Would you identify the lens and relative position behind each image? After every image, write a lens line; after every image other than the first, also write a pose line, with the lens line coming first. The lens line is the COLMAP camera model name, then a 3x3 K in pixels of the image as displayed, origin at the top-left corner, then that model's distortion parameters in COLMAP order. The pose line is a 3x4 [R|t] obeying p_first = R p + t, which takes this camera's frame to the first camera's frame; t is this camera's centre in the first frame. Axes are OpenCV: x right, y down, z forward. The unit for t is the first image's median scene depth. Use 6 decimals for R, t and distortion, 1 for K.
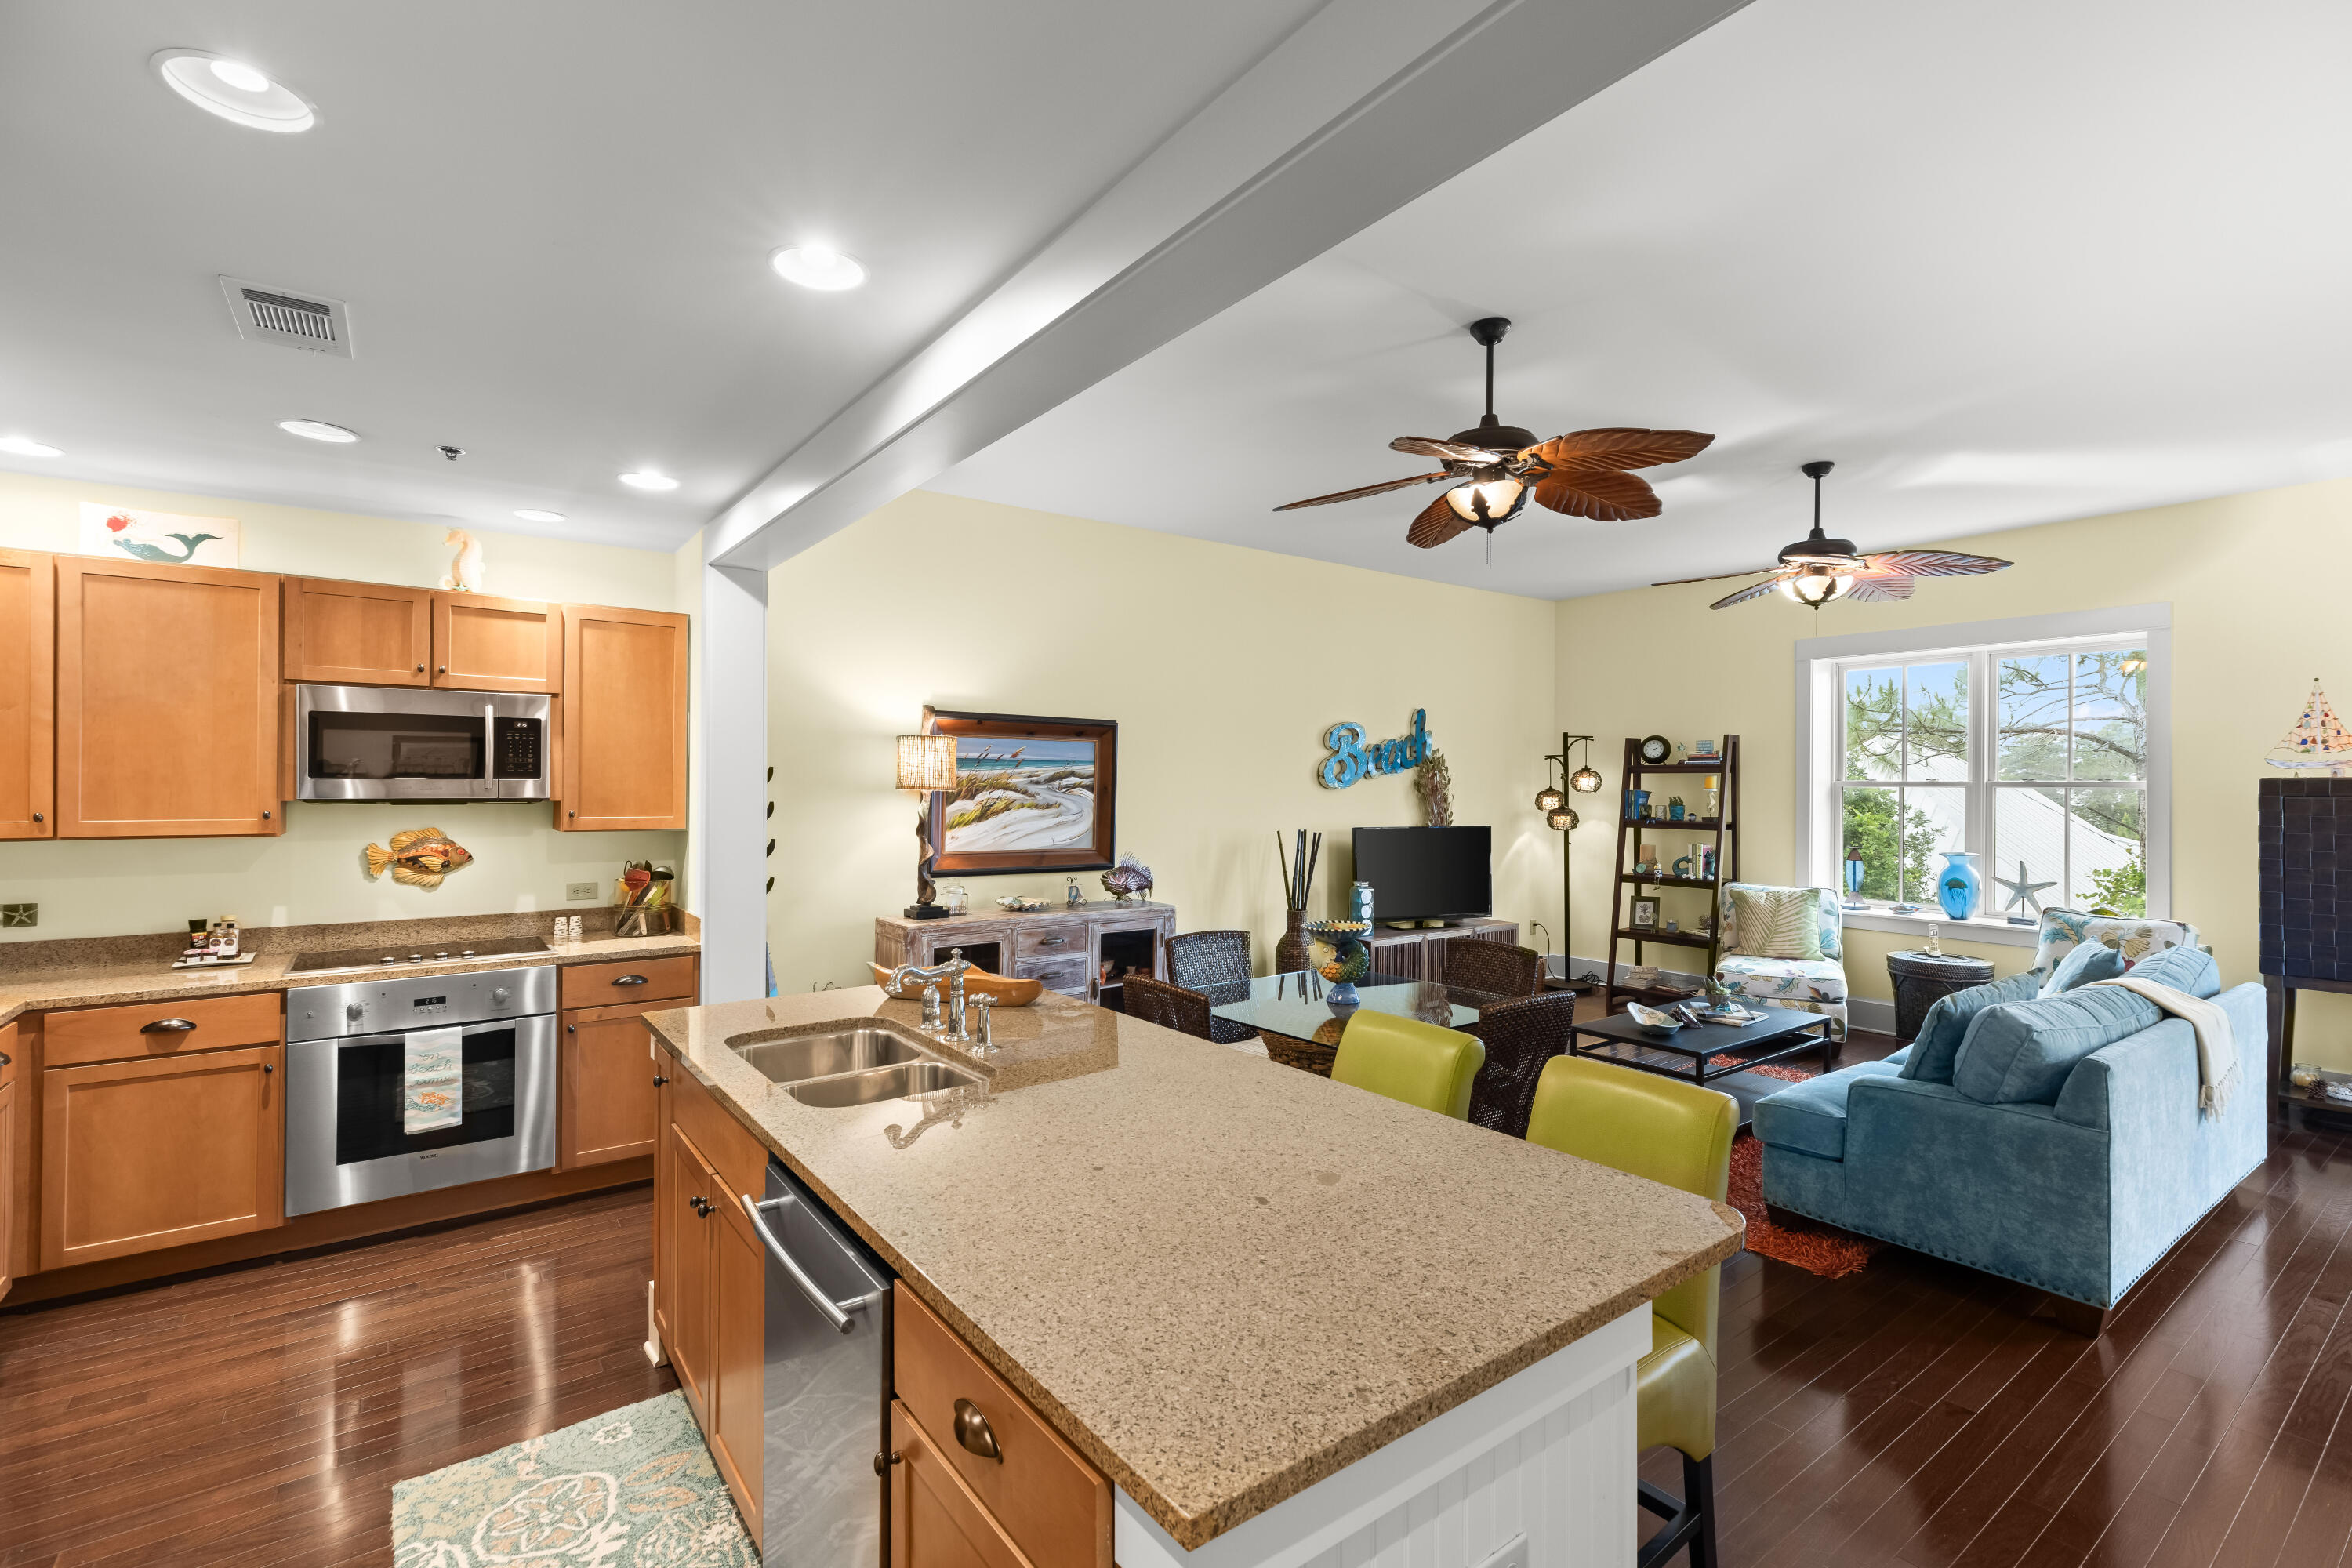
lens RADIAL K [[1049.6, 0, 1181.5], [0, 1049.6, 781.2], [0, 0, 1]] dist [0.003920, 0.000390]
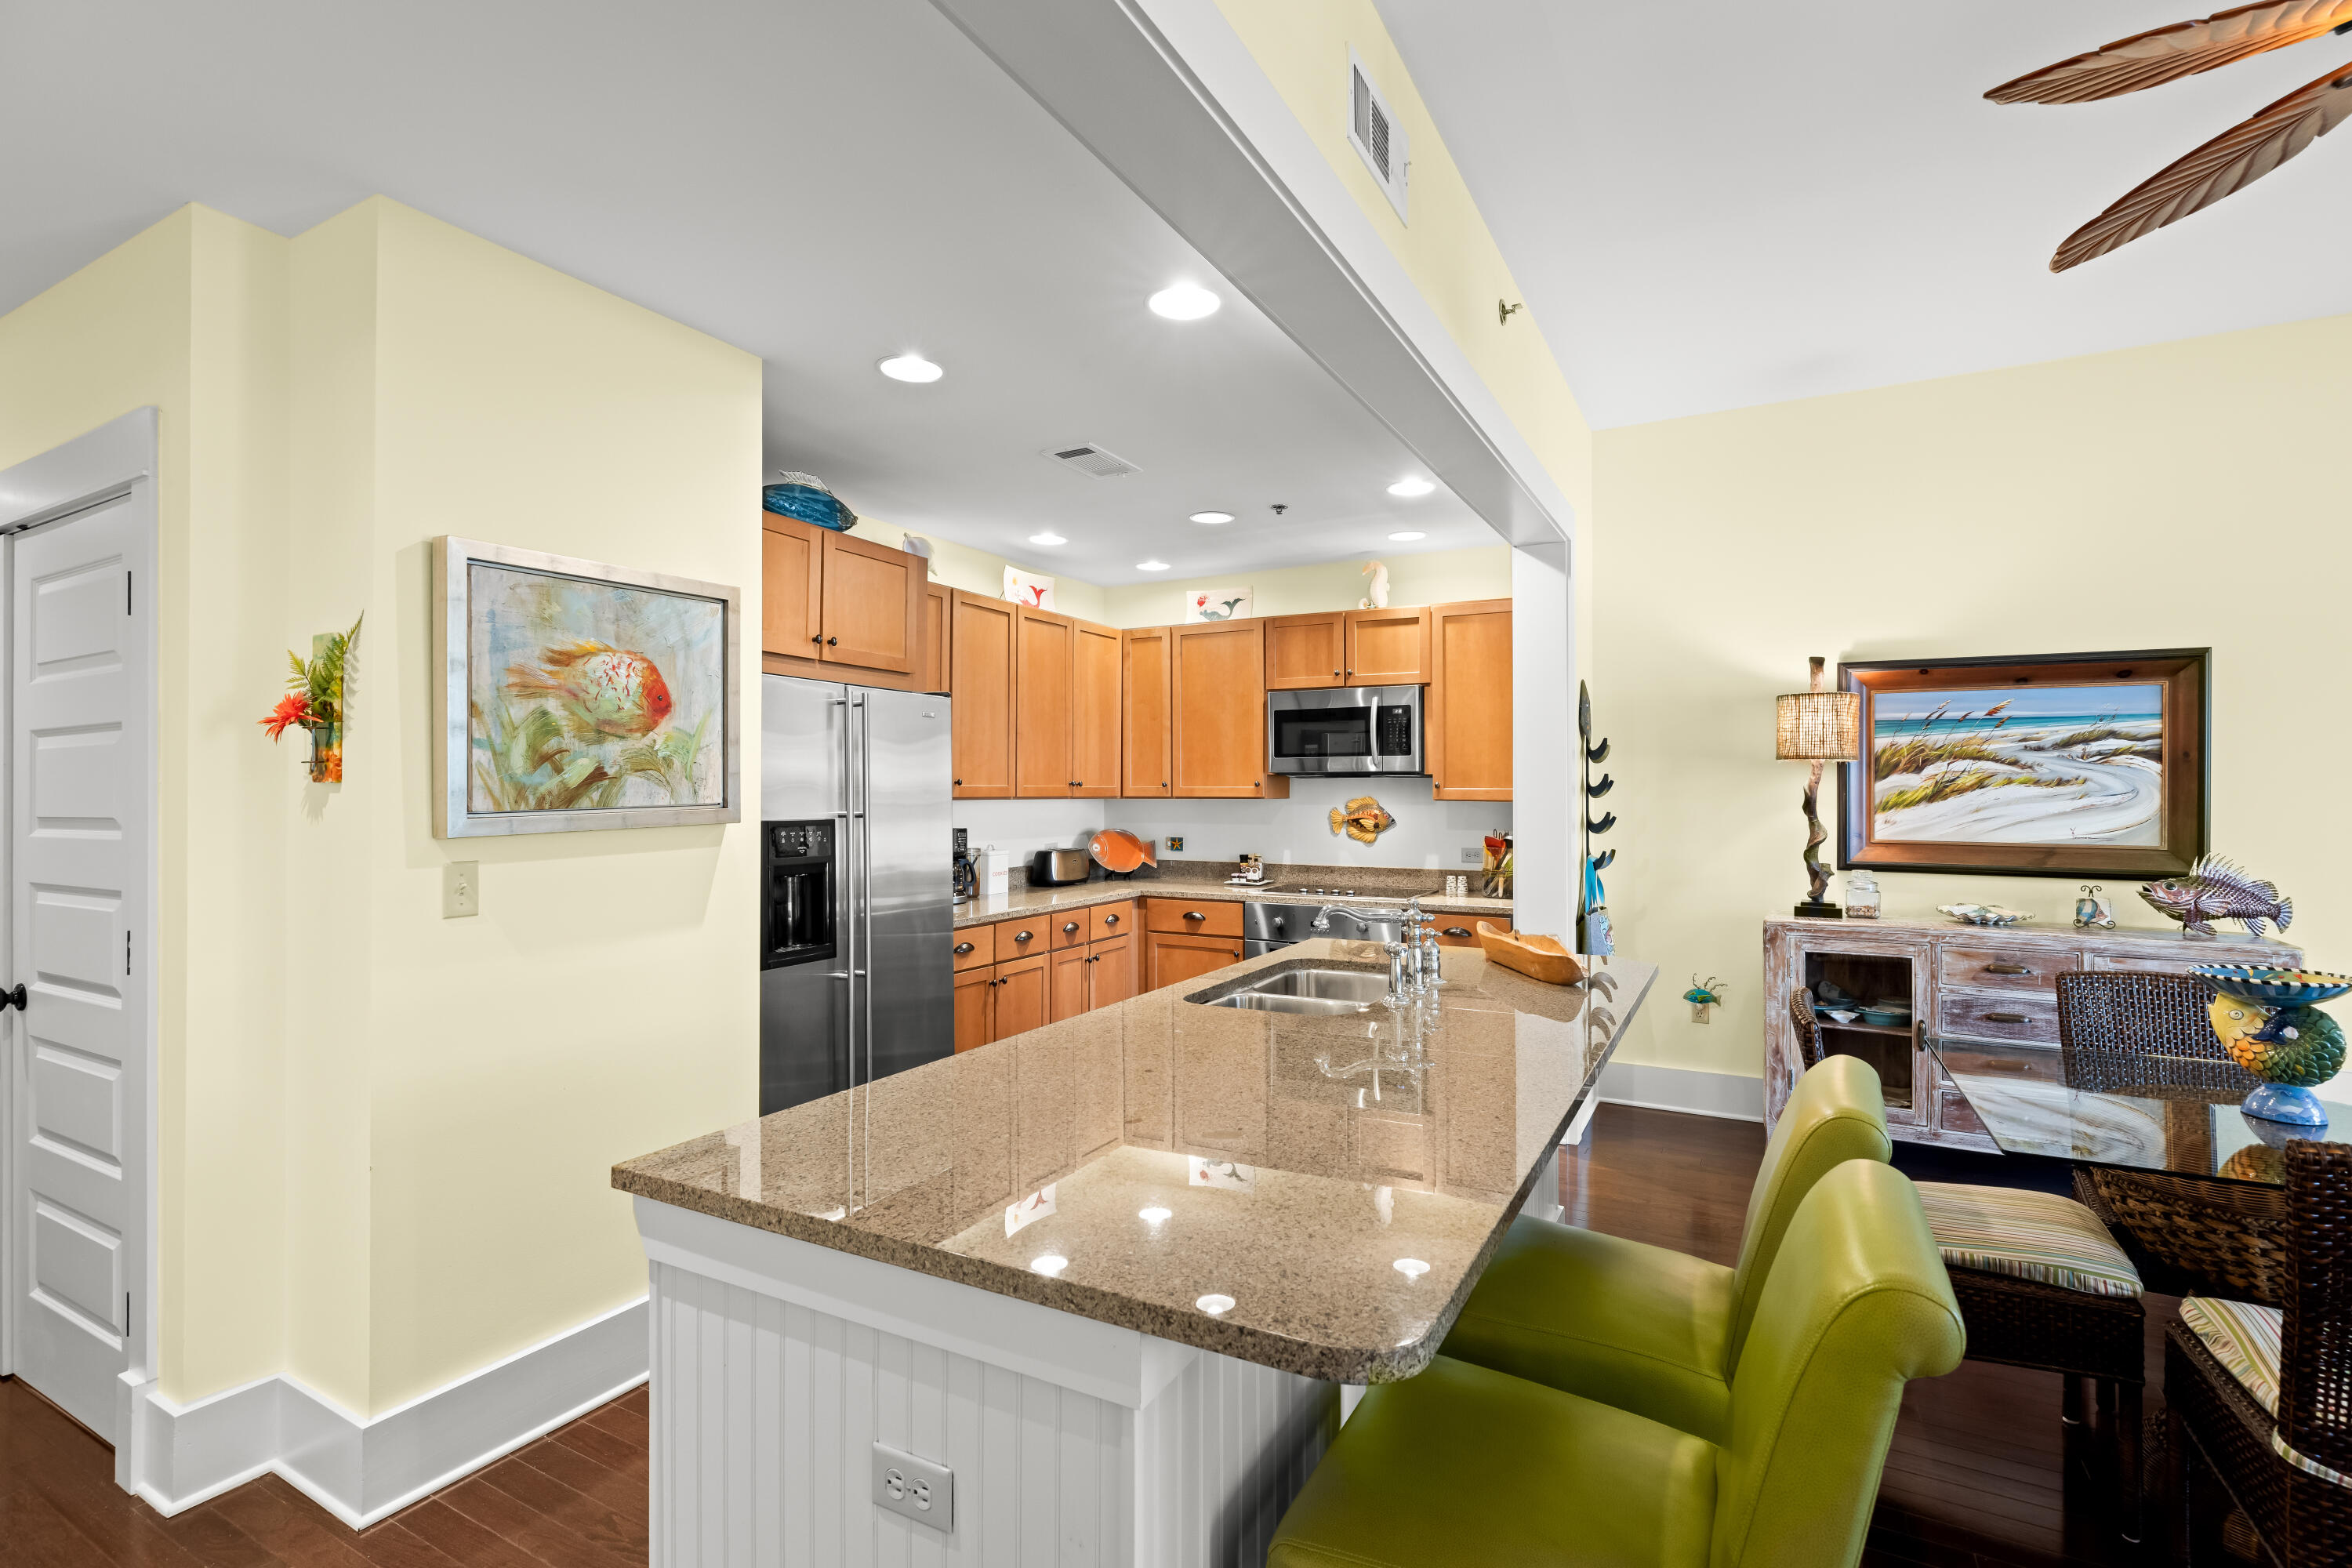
lens RADIAL K [[1085.6, 0, 1179.3], [0, 1085.6, 781.7], [0, 0, 1]] dist [-0.004821, 0.000555]
pose [[0.415263, -0.011990, -0.909622, 0.398401], [0.005624, 0.999928, -0.010612, 0.039088], [0.909684, -0.000709, 0.415301, 0.244114]]
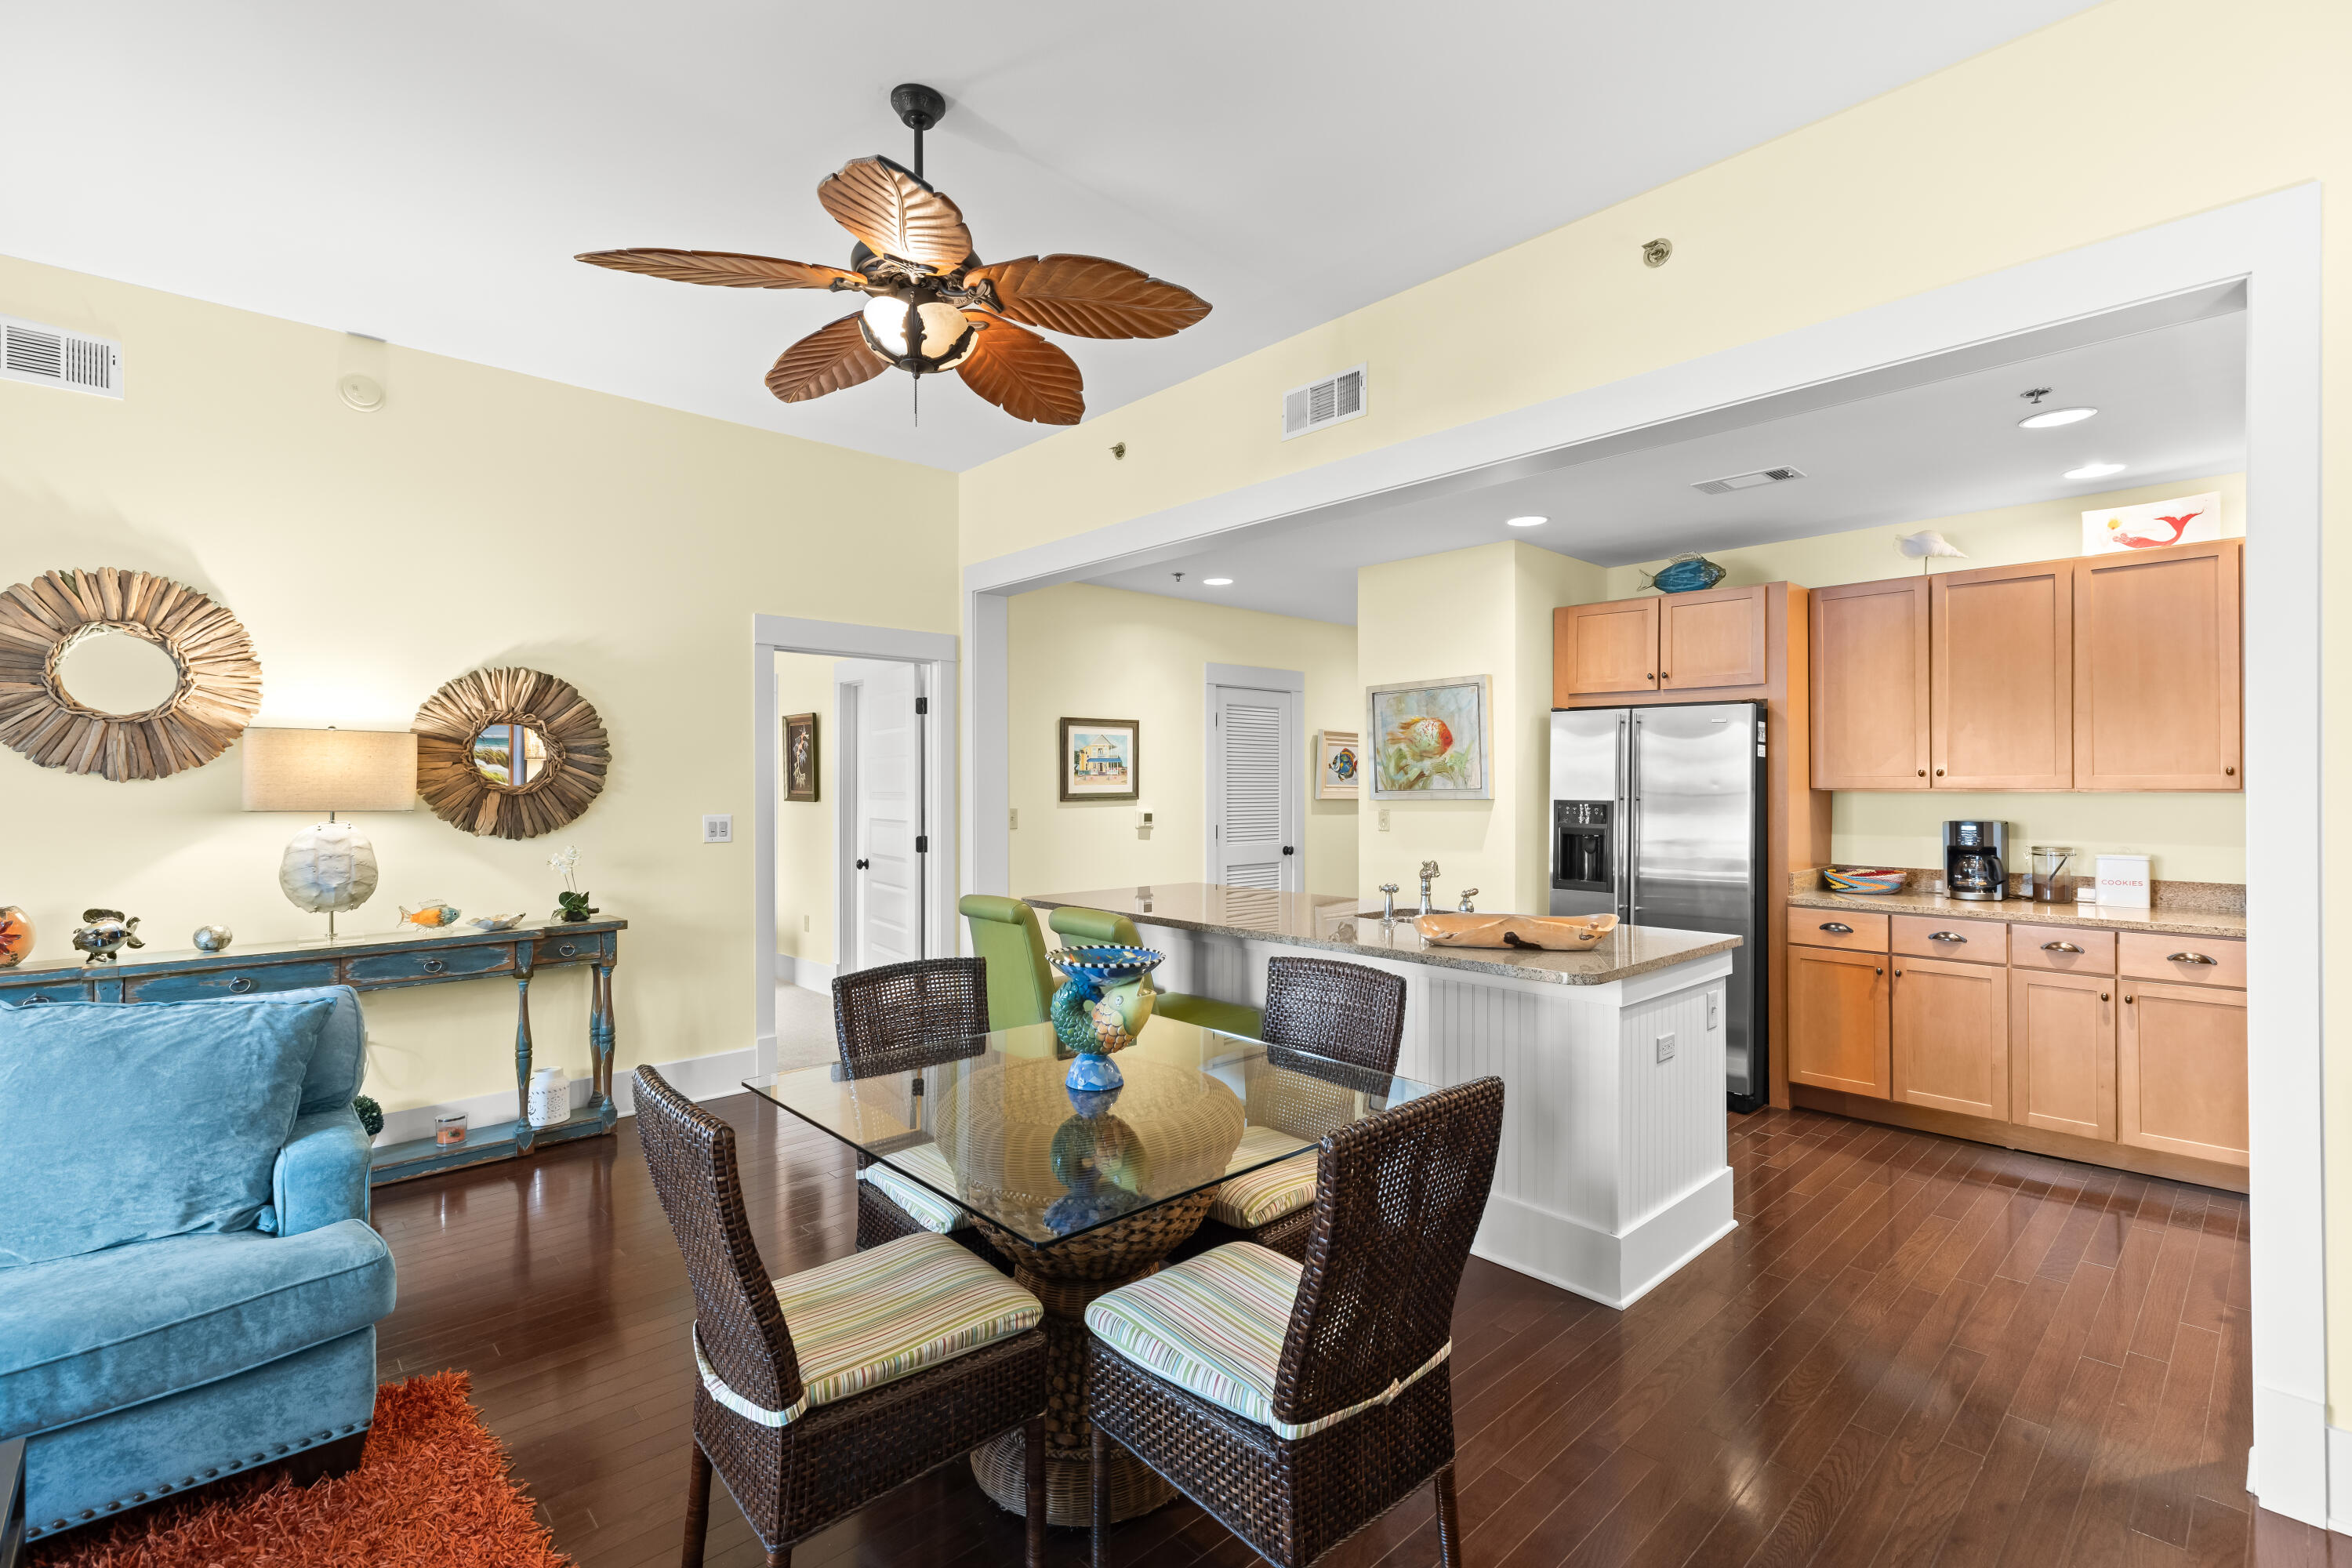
lens RADIAL K [[1049.6, 0, 1181.5], [0, 1049.6, 781.2], [0, 0, 1]] dist [0.003920, 0.000390]
pose [[-0.993820, -0.003921, -0.110932, 0.159460], [-0.003288, 0.999977, -0.005894, 0.043532], [0.110952, -0.005493, -0.993811, 1.482691]]
